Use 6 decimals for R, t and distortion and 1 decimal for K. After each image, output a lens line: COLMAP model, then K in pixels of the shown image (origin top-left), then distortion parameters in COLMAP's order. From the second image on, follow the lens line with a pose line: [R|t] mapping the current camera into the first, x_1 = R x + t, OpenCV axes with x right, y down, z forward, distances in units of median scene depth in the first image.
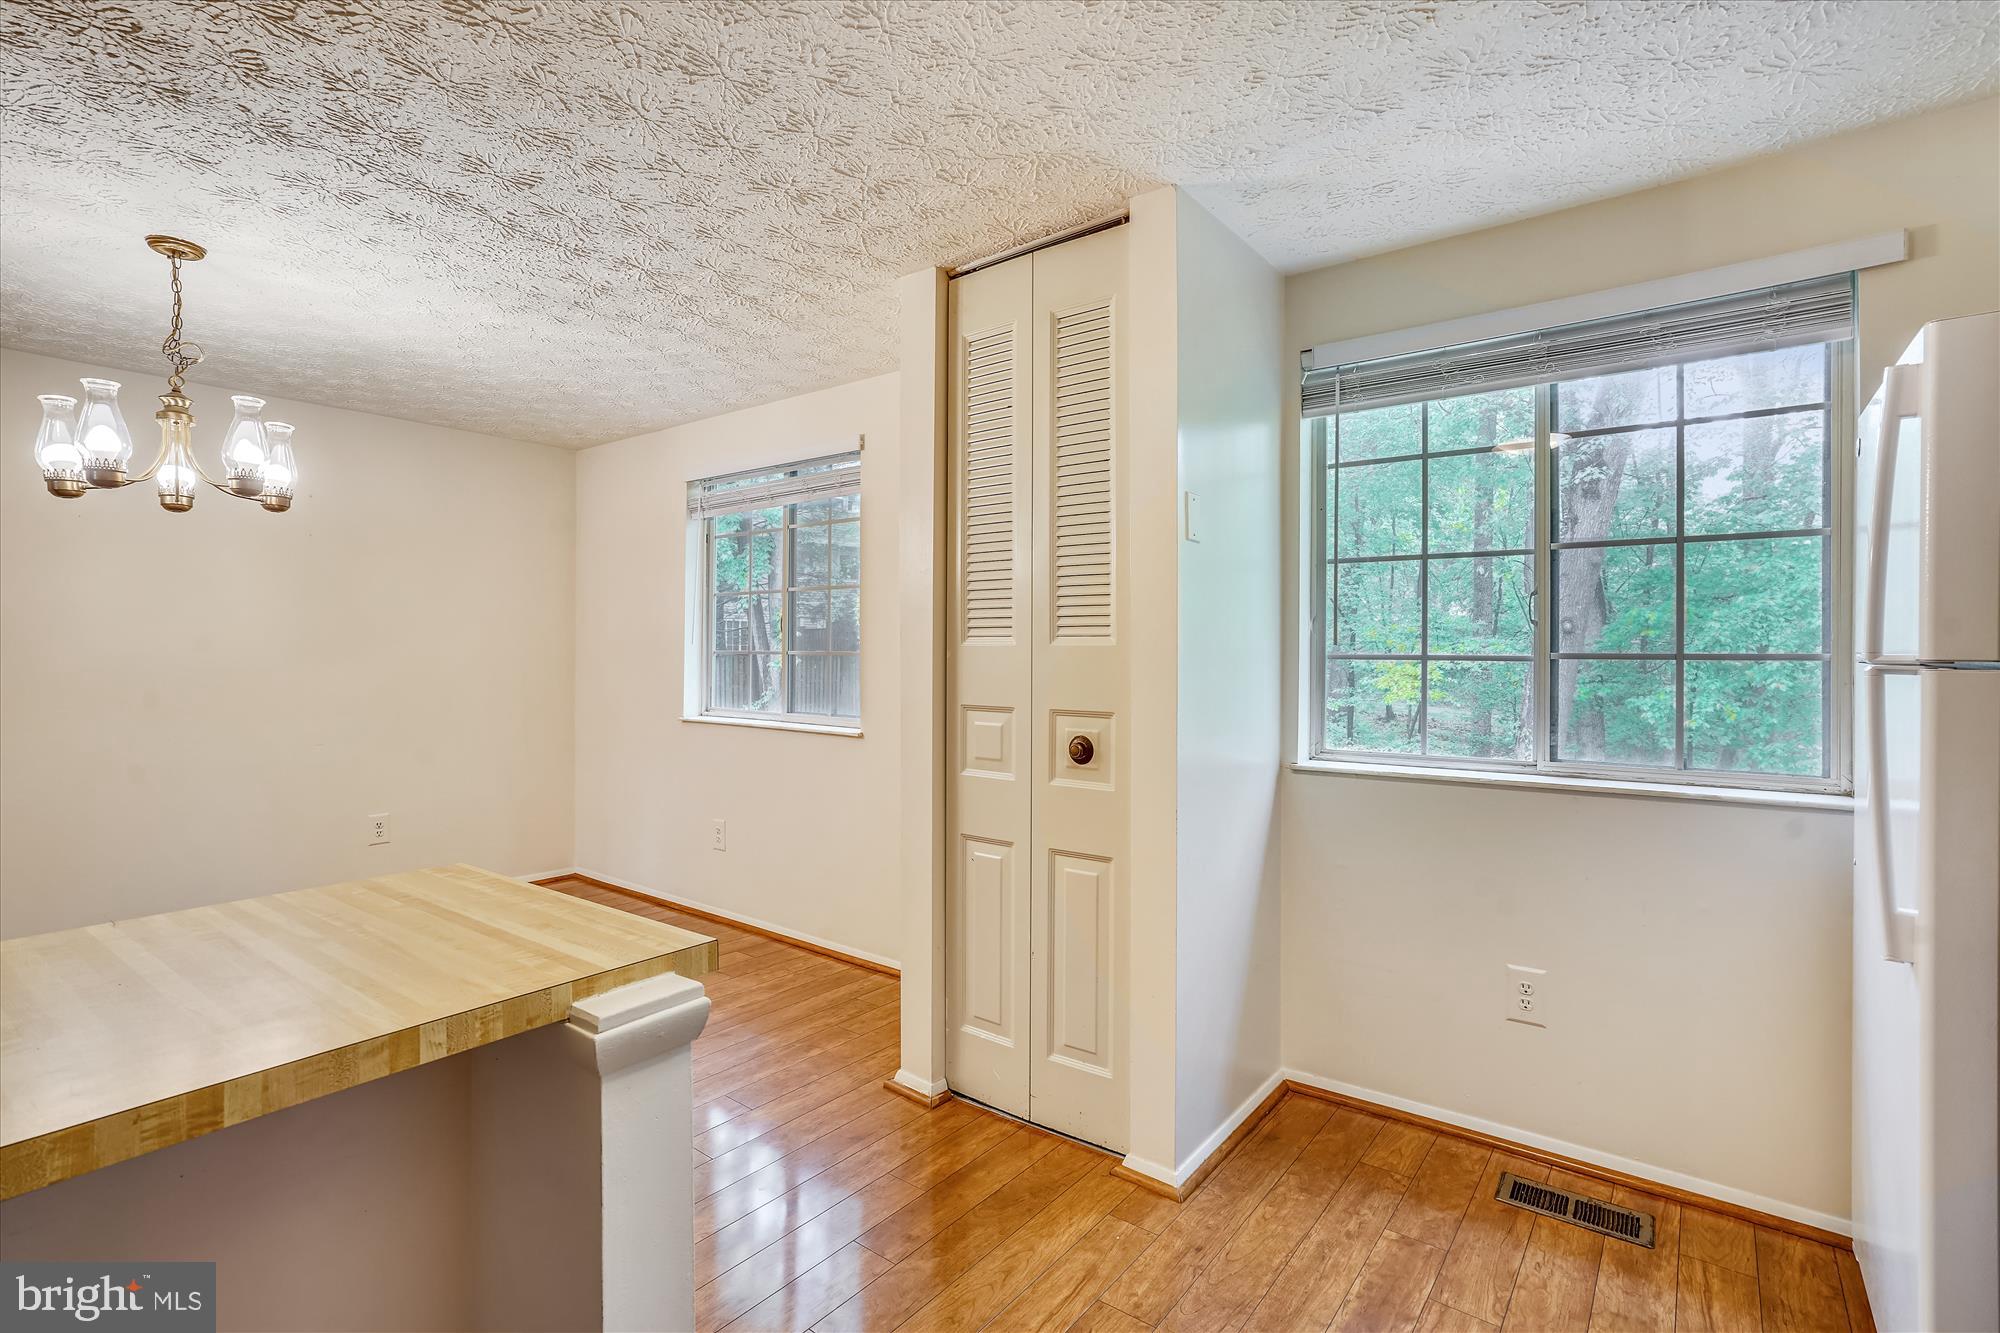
lens RADIAL K [[925.9, 0, 1005.6], [0, 925.9, 661.8], [0, 0, 1]] dist [-0.043846, 0.024998]
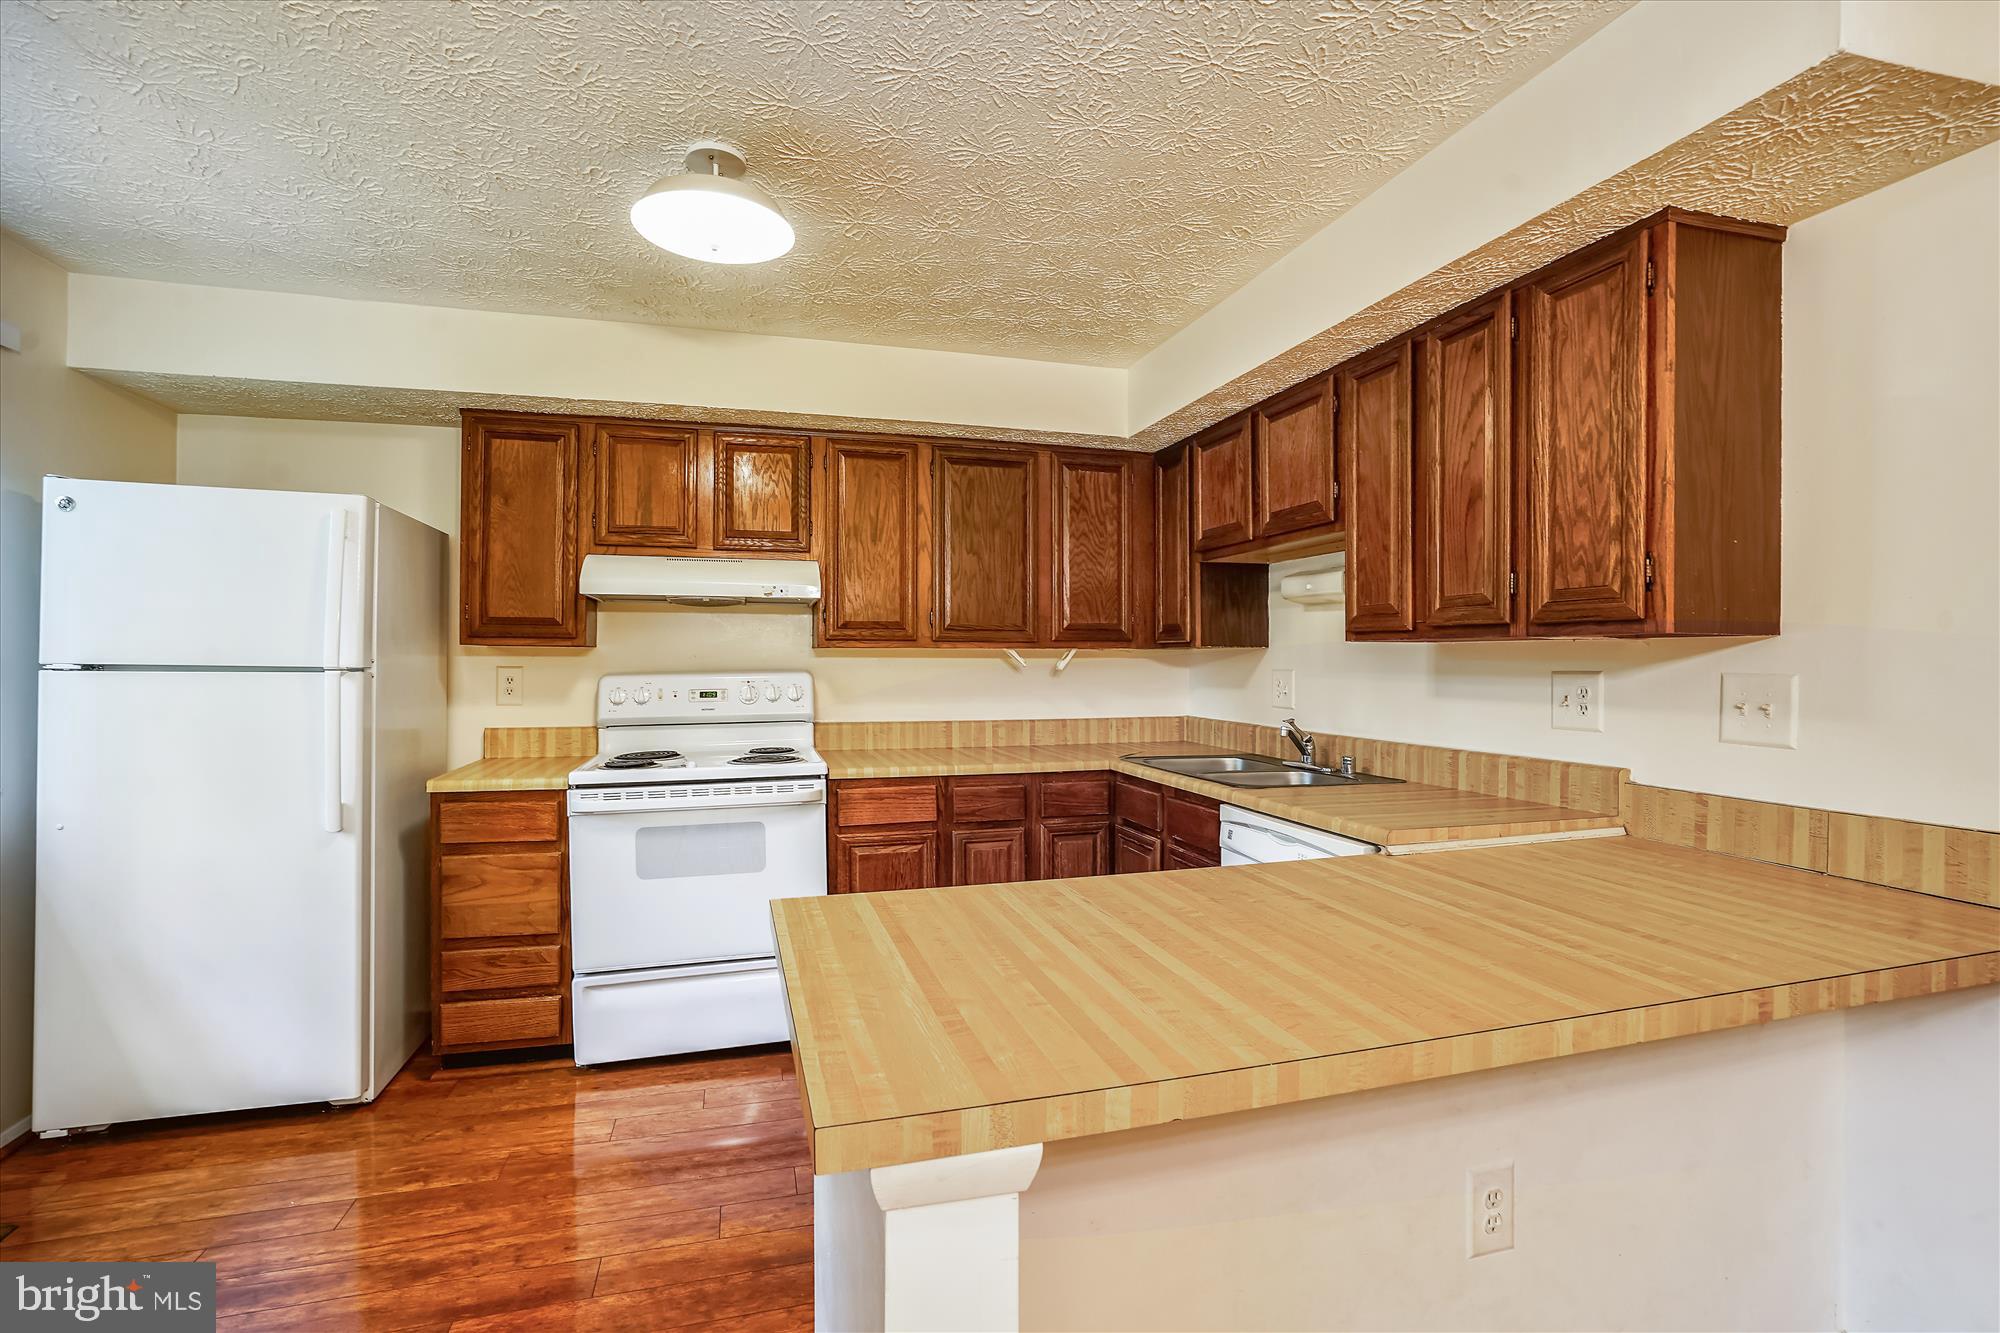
lens RADIAL K [[925.9, 0, 1005.6], [0, 925.9, 661.8], [0, 0, 1]] dist [-0.043846, 0.024998]
pose [[-0.803853, -0.001077, 0.594828, -0.718933], [0.001960, 0.999988, 0.004459, -0.010890], [-0.594825, 0.004750, -0.803841, 0.996090]]
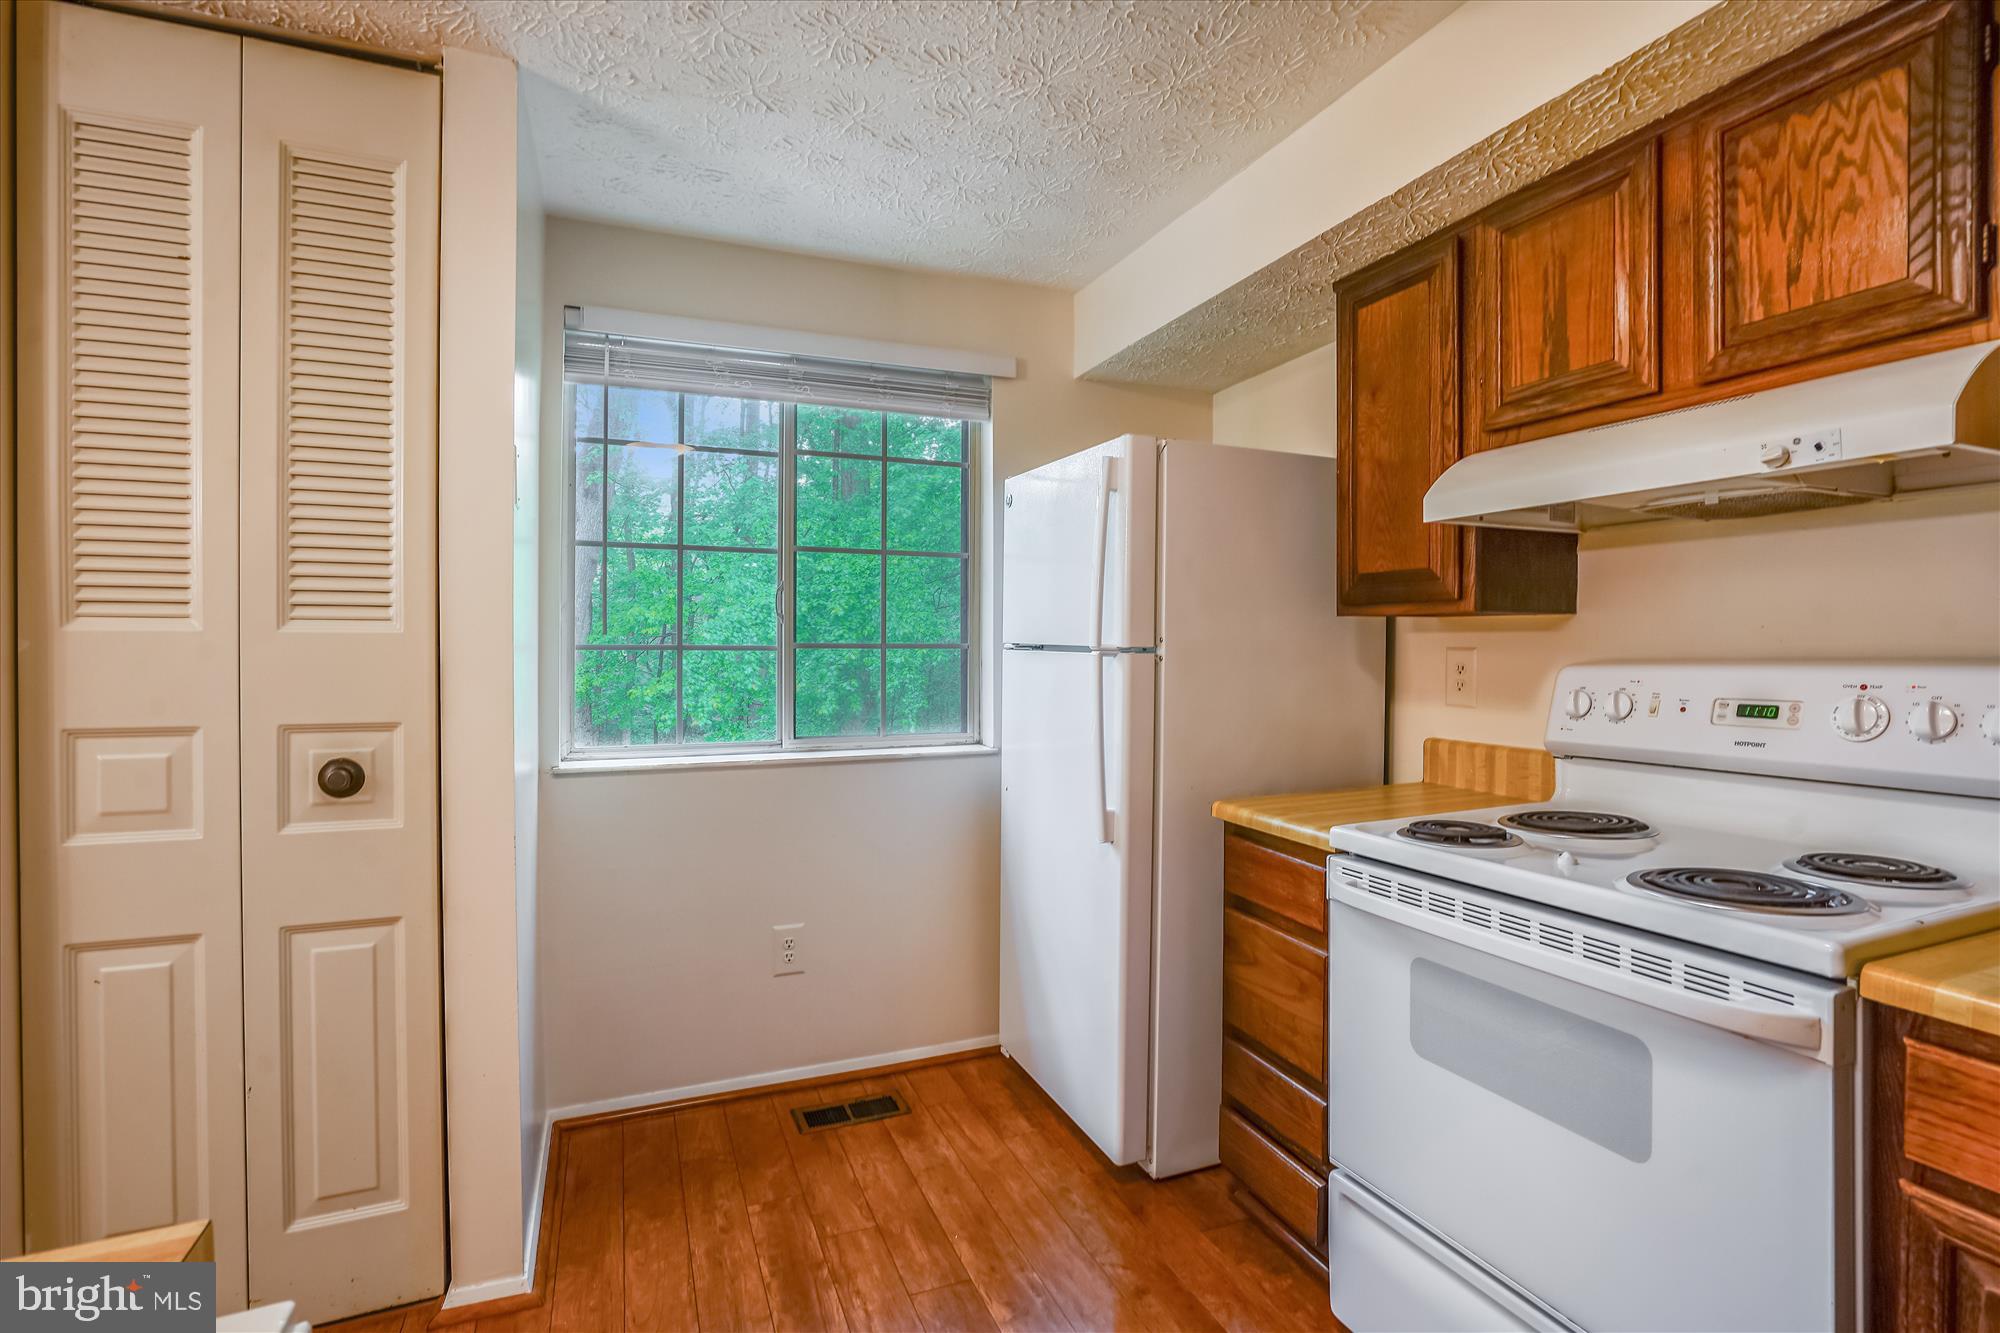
lens RADIAL K [[933.2, 0, 1002.2], [0, 933.2, 661.8], [0, 0, 1]] dist [-0.054203, 0.019201]
pose [[0.497339, -0.017074, 0.867388, -0.282701], [0.006869, 0.999852, 0.015743, -0.002414], [-0.867529, -0.001872, 0.497383, 0.213236]]
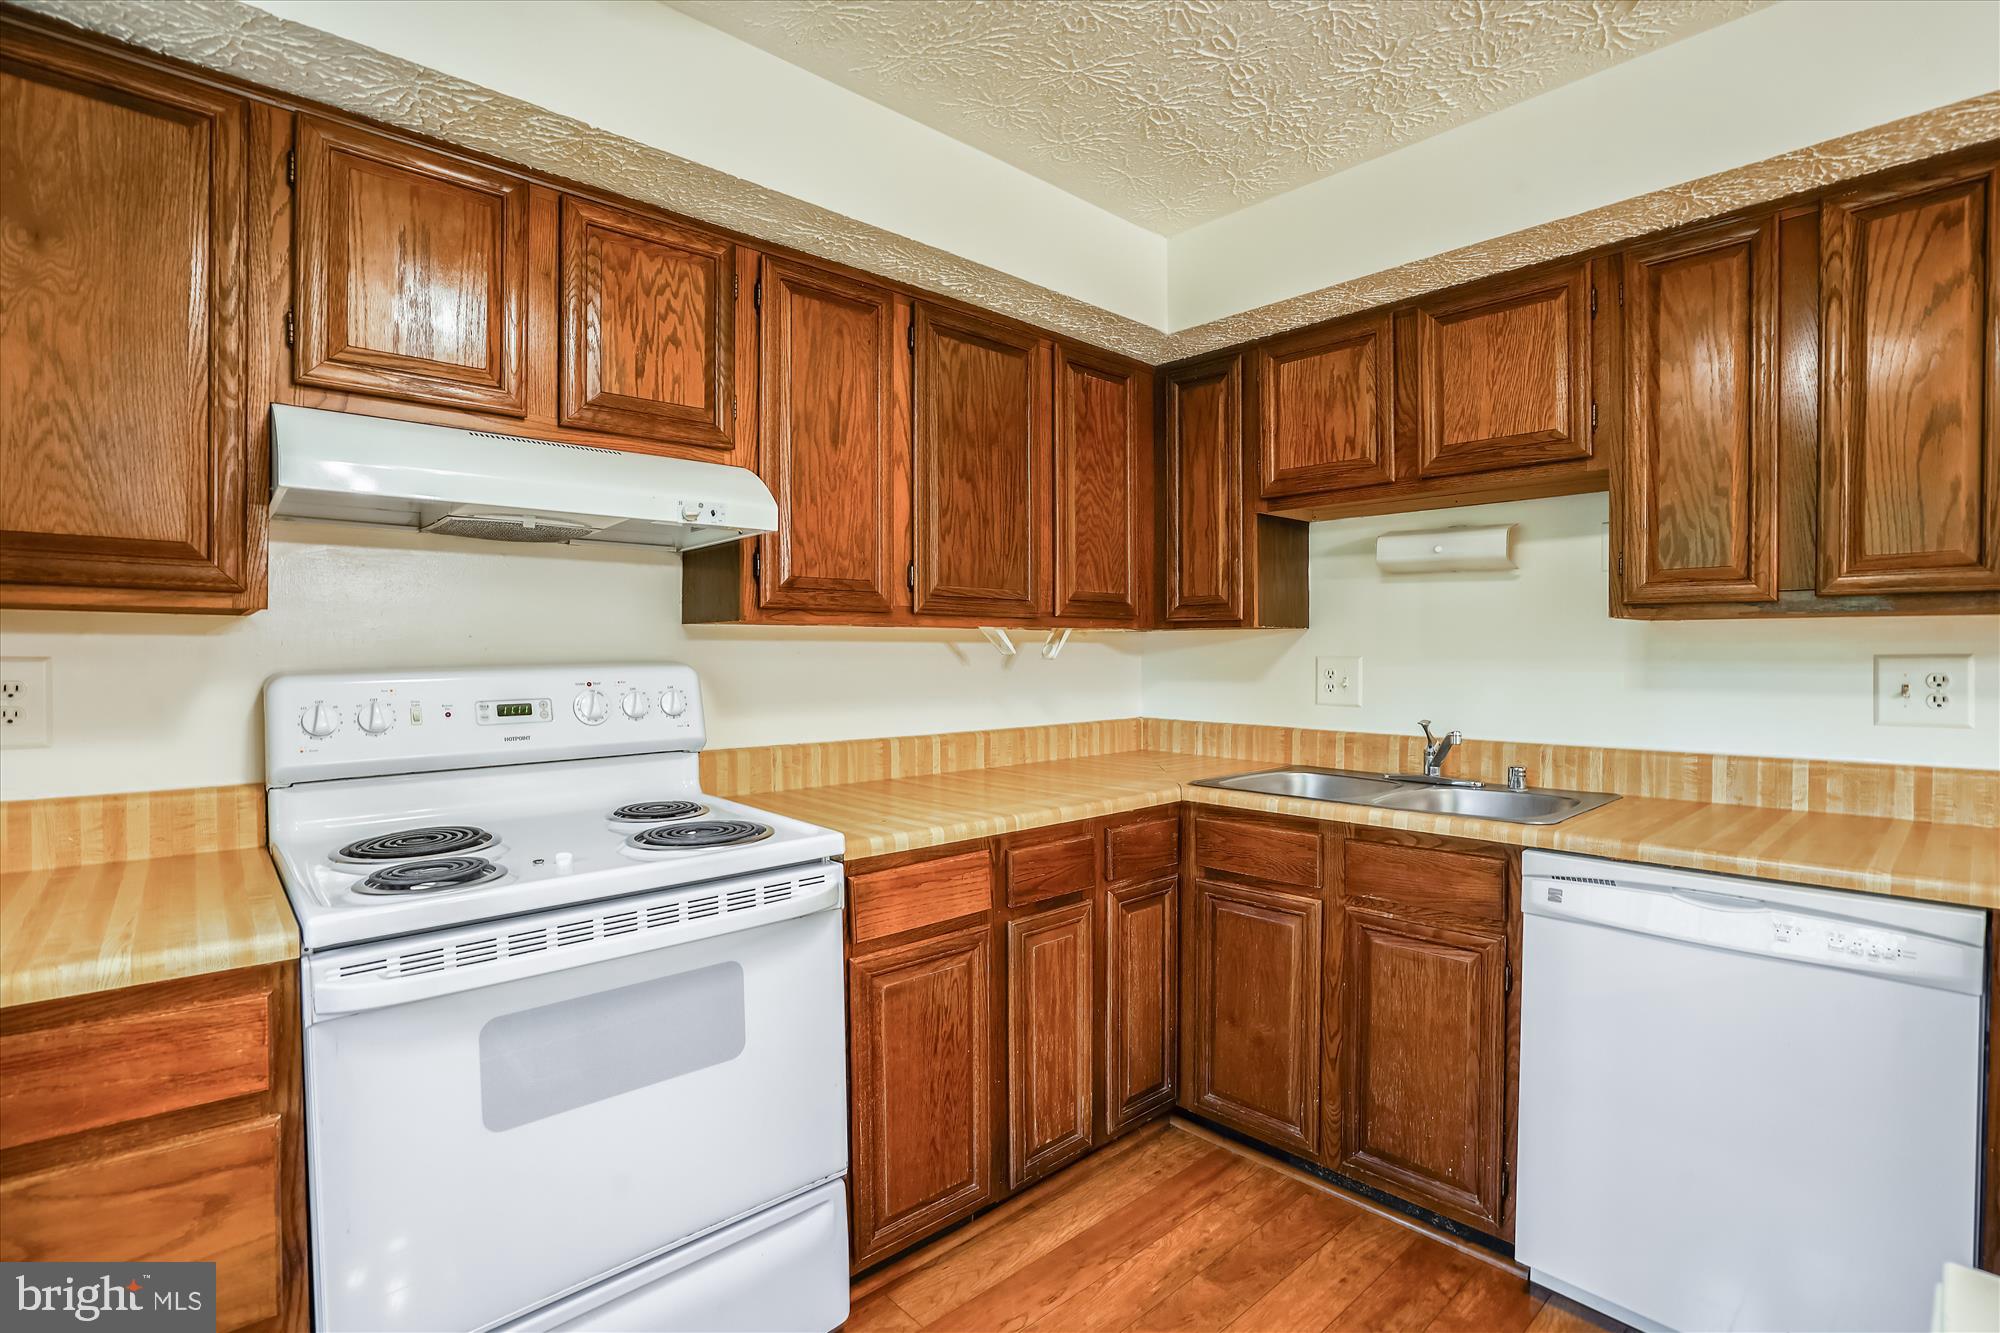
lens RADIAL K [[940.0, 0, 1009.3], [0, 940.0, 665.7], [0, 0, 1]] dist [-0.051725, 0.016748]
pose [[-0.984453, -0.000922, 0.175646, 0.024418], [0.002516, 0.999810, 0.019351, -0.003414], [-0.175630, 0.019492, -0.984263, 0.772664]]
